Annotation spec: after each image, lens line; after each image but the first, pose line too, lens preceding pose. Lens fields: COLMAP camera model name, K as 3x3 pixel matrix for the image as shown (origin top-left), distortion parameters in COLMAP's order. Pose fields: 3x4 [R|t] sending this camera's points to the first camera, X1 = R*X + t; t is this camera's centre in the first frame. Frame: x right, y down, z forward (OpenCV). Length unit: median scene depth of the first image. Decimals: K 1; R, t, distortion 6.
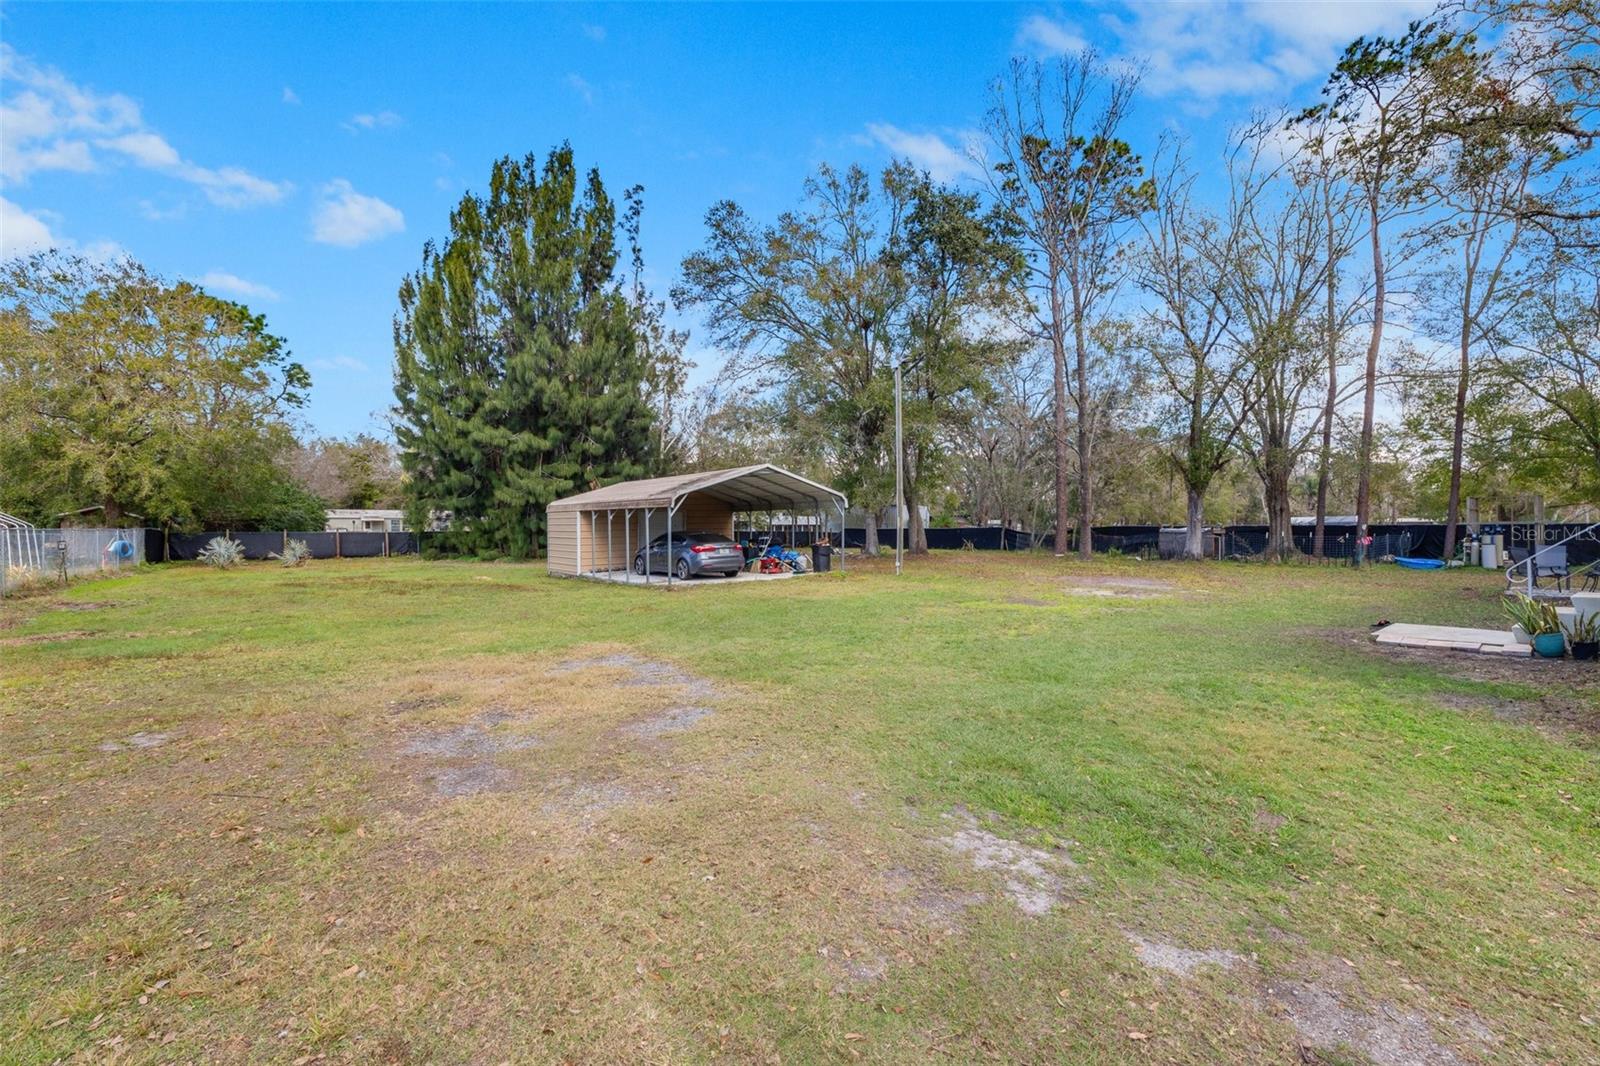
lens RADIAL K [[664.5, 0, 801.2], [0, 664.5, 534.6], [0, 0, 1]] dist [0.000126, 0.000093]
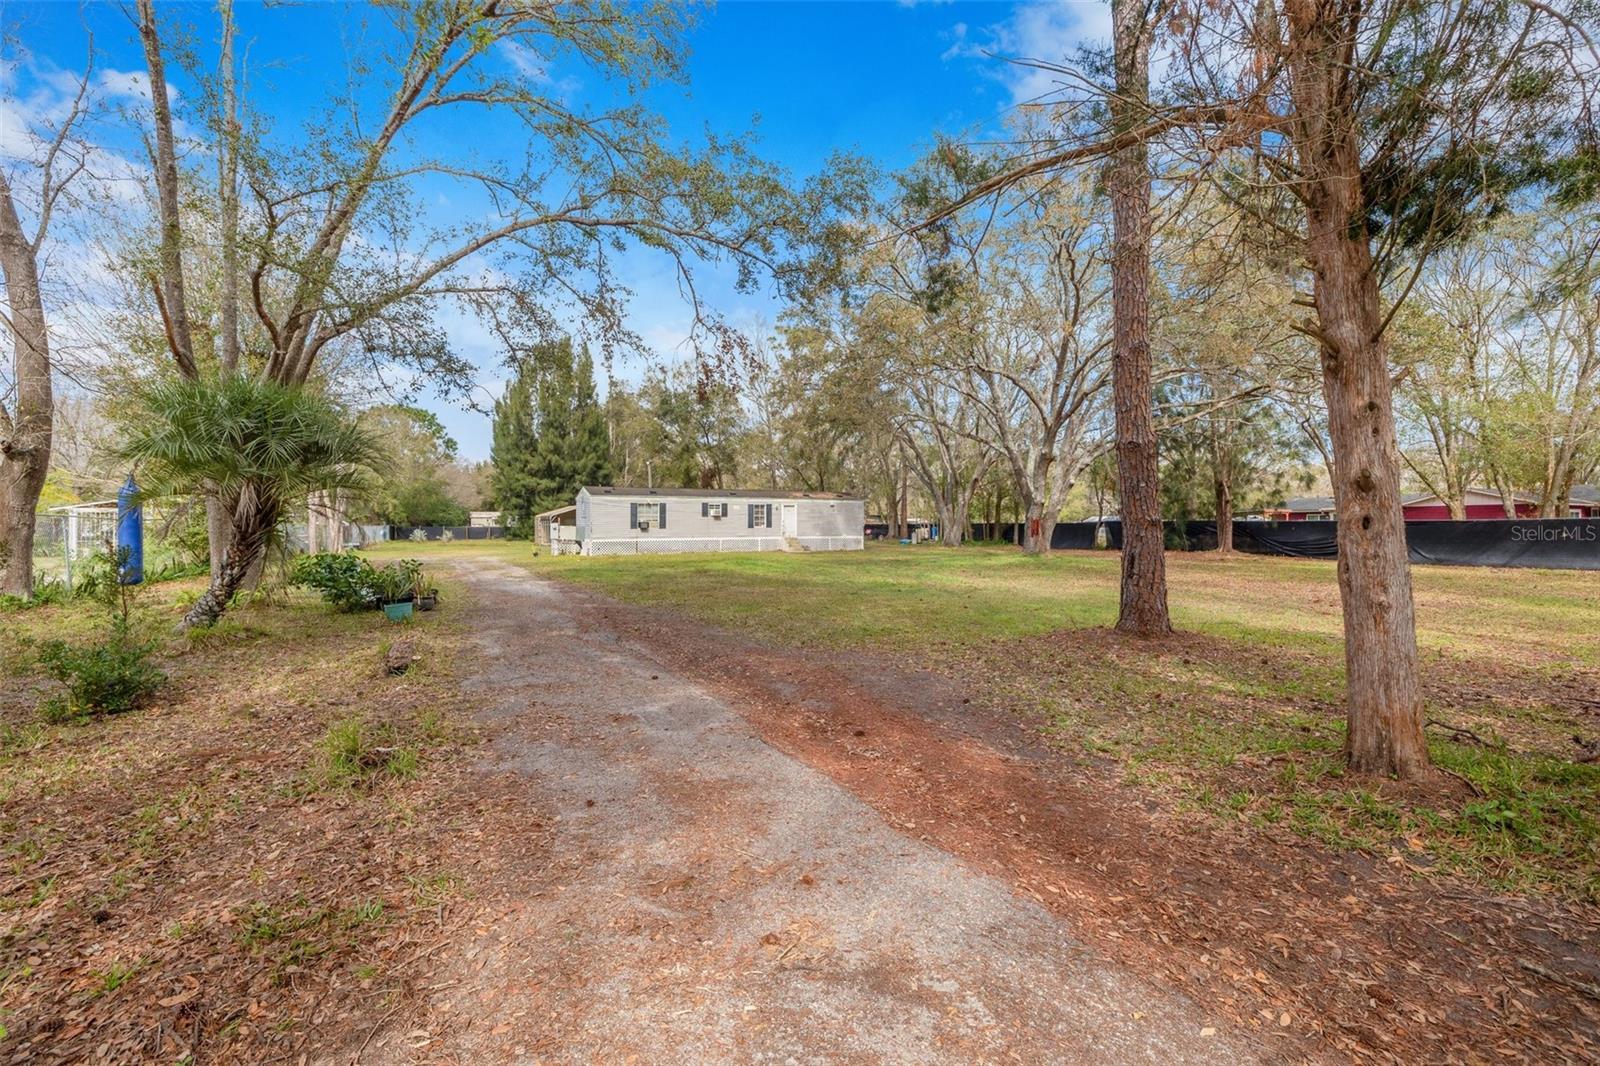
lens RADIAL K [[664.5, 0, 801.0], [0, 664.5, 529.9], [0, 0, 1]] dist [0.000126, 0.000093]
pose [[0.984277, 0.002190, -0.176618, 0.743078], [-0.002147, 0.999998, 0.000434, 0.002808], [0.176618, -0.000048, 0.984279, -0.913281]]
